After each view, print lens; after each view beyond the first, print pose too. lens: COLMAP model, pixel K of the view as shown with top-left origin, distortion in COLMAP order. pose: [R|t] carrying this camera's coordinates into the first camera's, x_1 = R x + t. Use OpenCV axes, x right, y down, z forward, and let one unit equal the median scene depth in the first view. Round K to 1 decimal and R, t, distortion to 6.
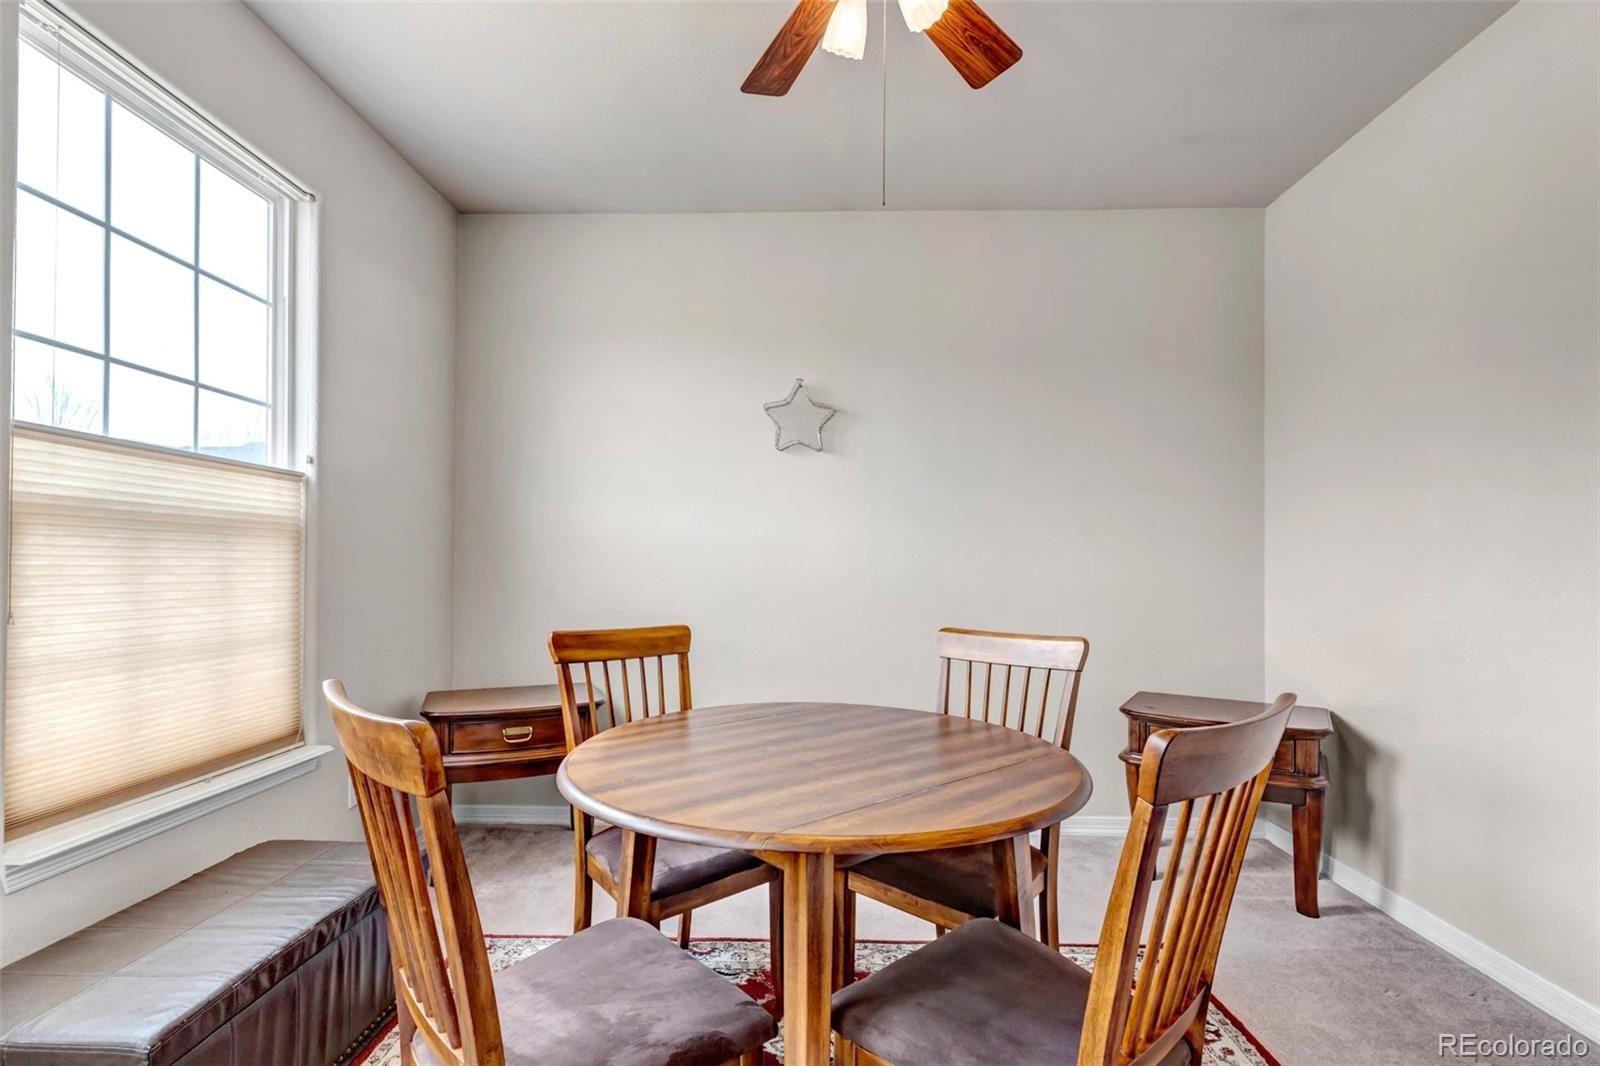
lens RADIAL K [[748.8, 0, 801.8], [0, 748.8, 557.4], [0, 0, 1]] dist [0.002008, -0.000113]
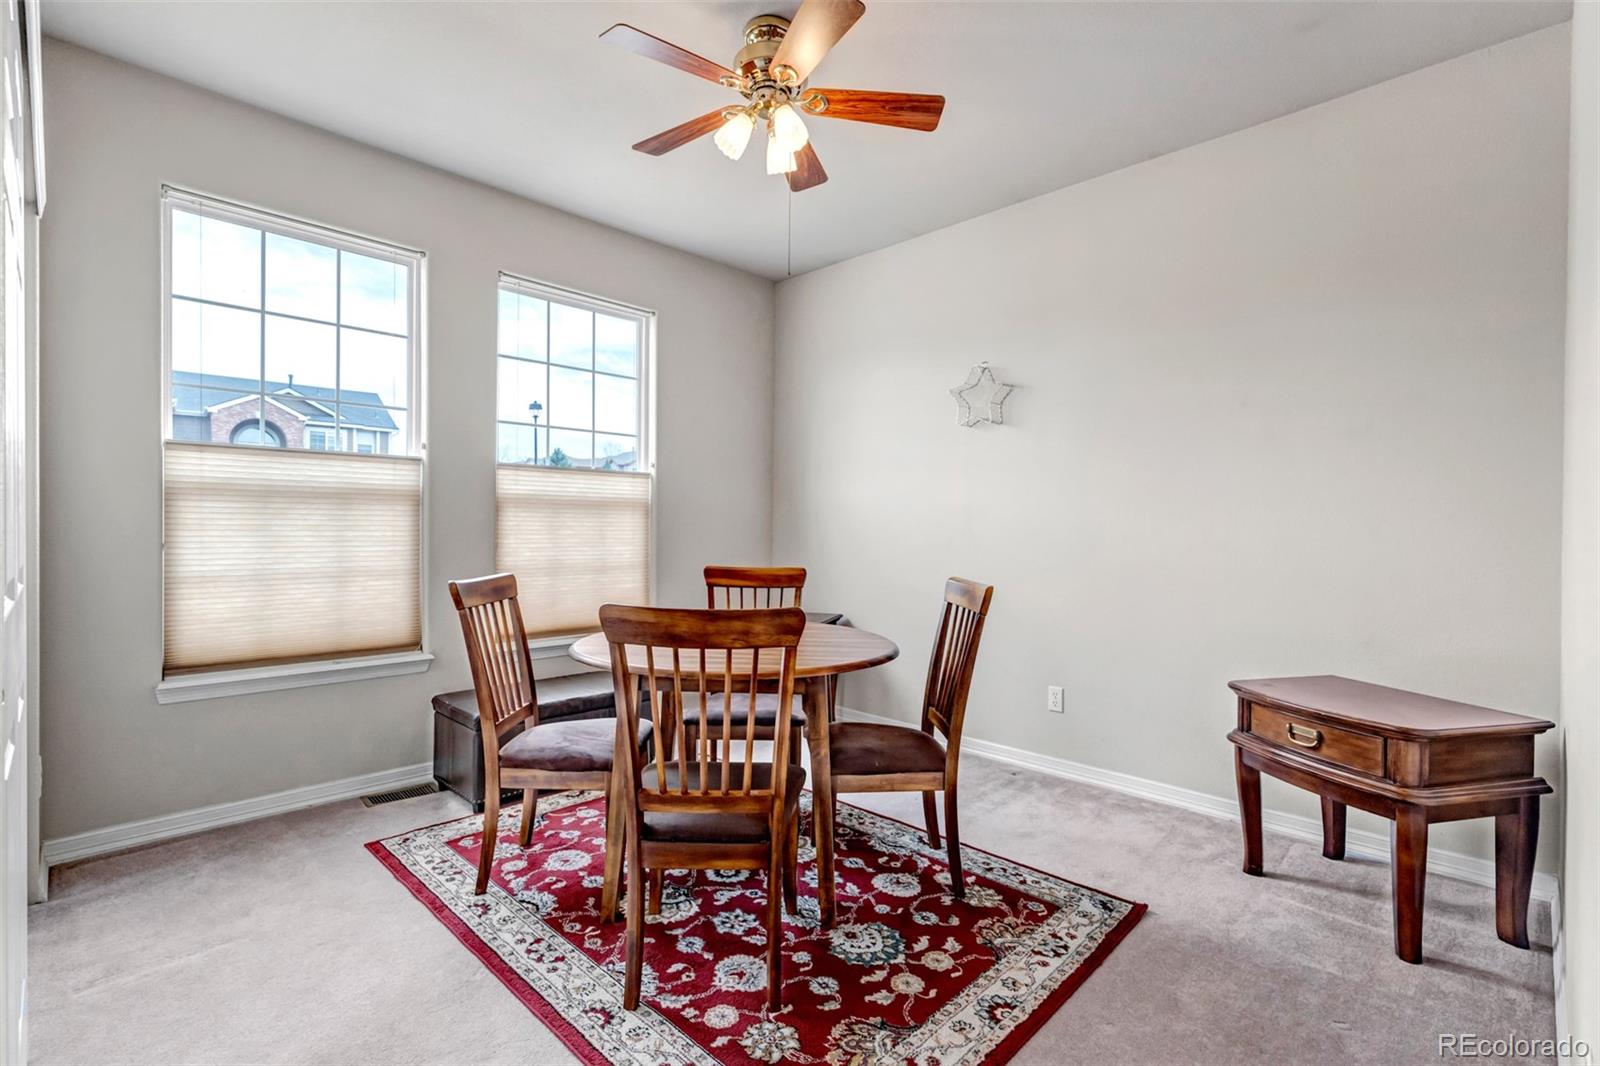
lens RADIAL K [[738.2, 0, 793.9], [0, 738.2, 533.9], [0, 0, 1]] dist [0.001906, 0.000066]
pose [[0.727469, 0.007988, -0.686094, 0.770724], [0.005228, 0.999839, 0.017184, 0.002287], [0.686120, -0.016087, 0.727310, -0.027158]]
